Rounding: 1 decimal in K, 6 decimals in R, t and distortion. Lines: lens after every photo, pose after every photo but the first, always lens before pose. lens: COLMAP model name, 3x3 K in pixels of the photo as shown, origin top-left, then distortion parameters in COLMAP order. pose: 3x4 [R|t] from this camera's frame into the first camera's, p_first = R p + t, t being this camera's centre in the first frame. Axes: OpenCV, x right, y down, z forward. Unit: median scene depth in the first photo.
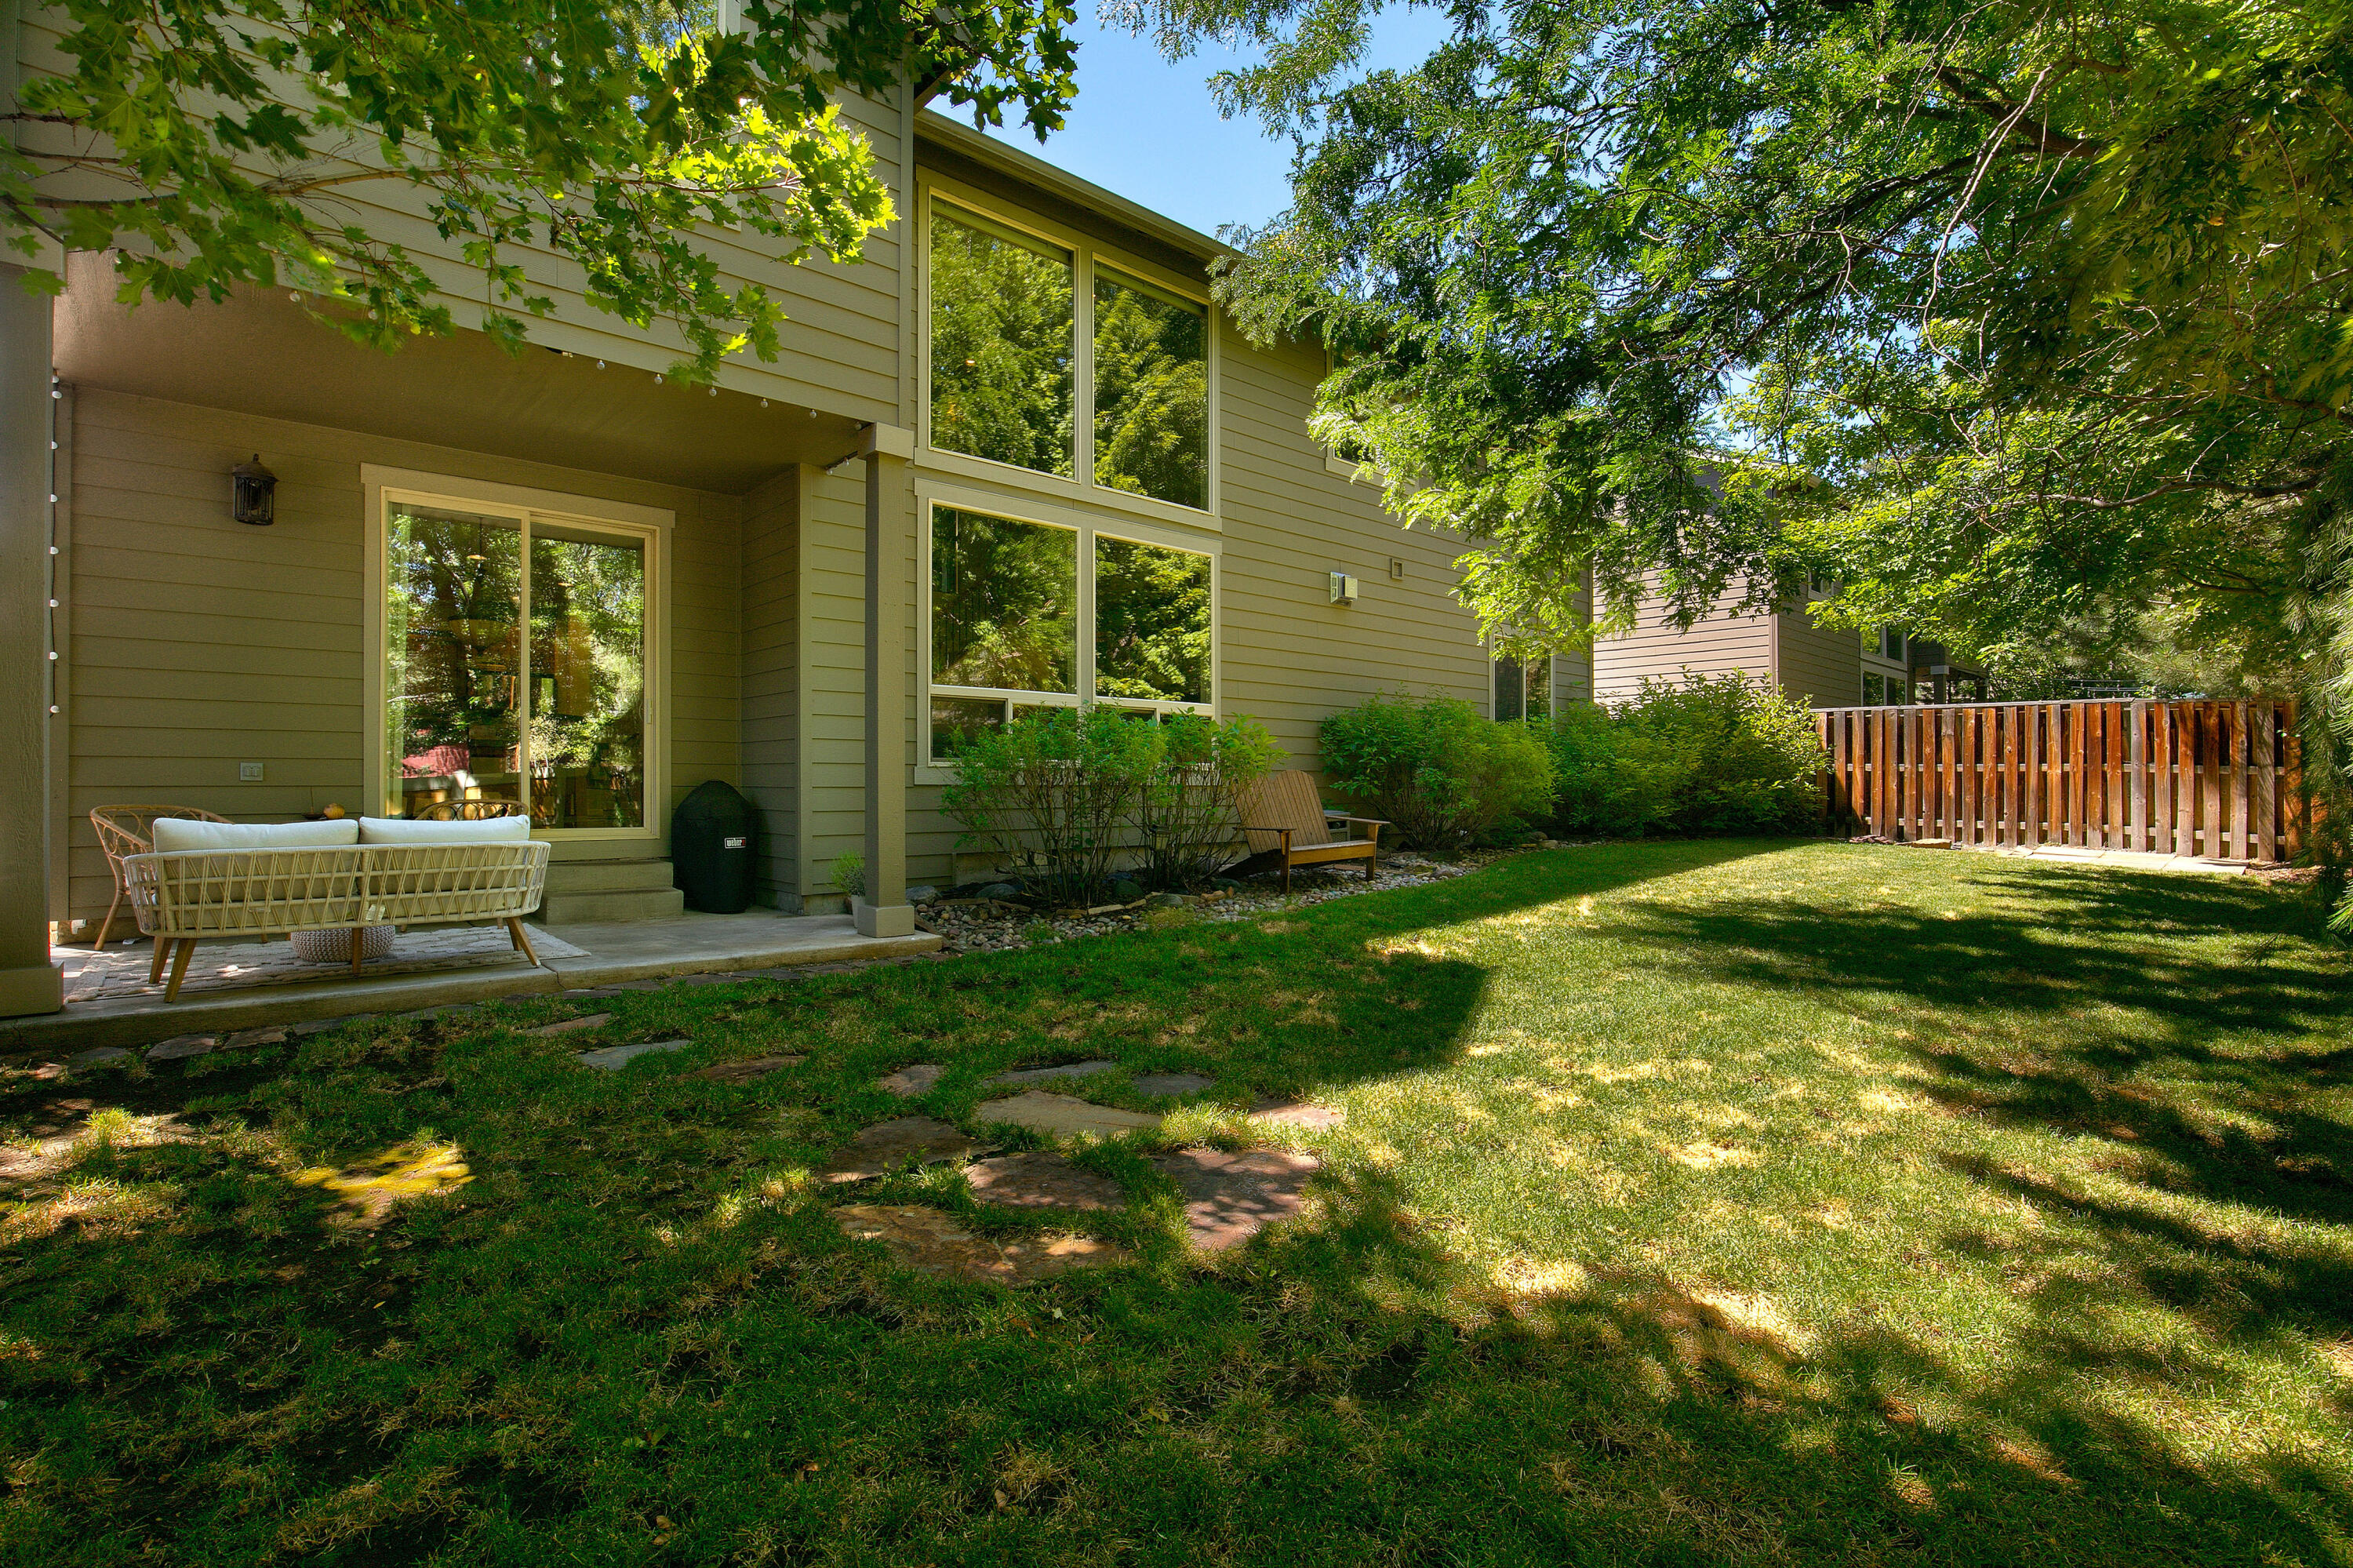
lens RADIAL K [[1082.5, 0, 1176.5], [0, 1082.5, 784.0], [0, 0, 1]] dist [-0.023927, -0.000030]
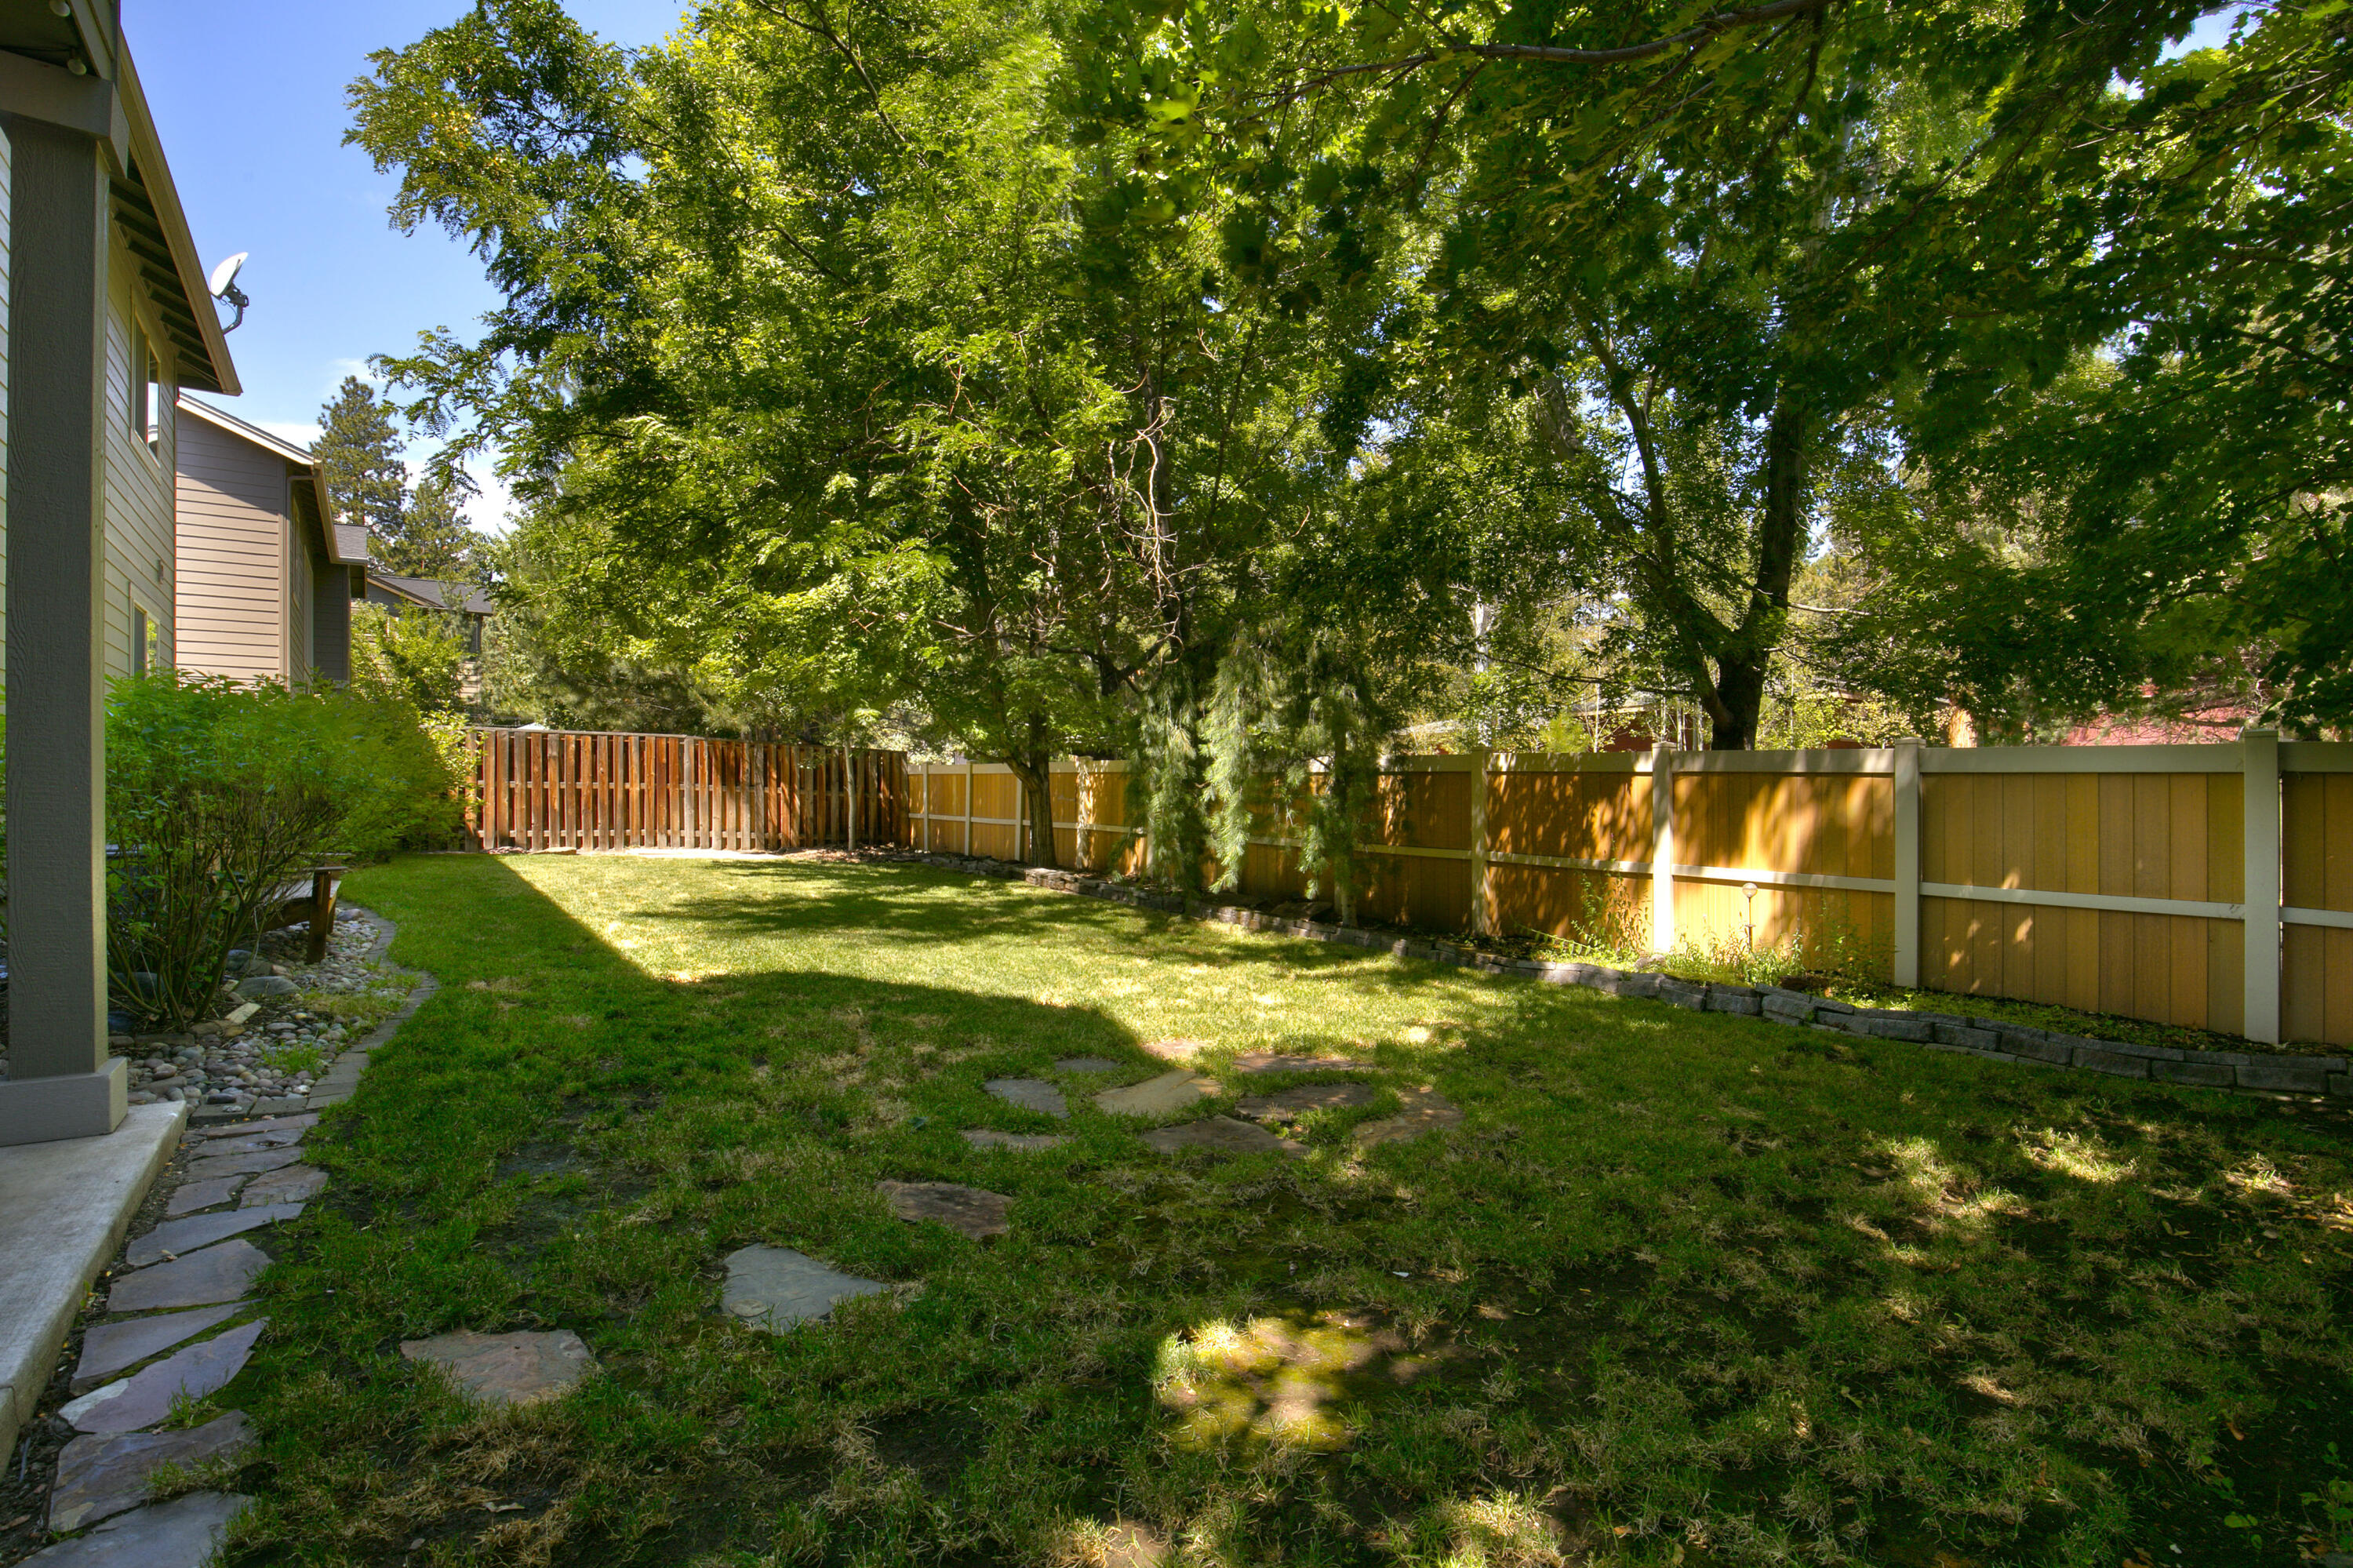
lens RADIAL K [[1044.0, 0, 1176.5], [0, 1044.0, 784.0], [0, 0, 1]] dist [-0.001730, -0.000056]
pose [[0.073974, 0.009969, 0.997210, -0.363150], [-0.000463, 0.999950, -0.009962, -0.005506], [-0.997260, 0.000275, 0.073975, 0.262968]]
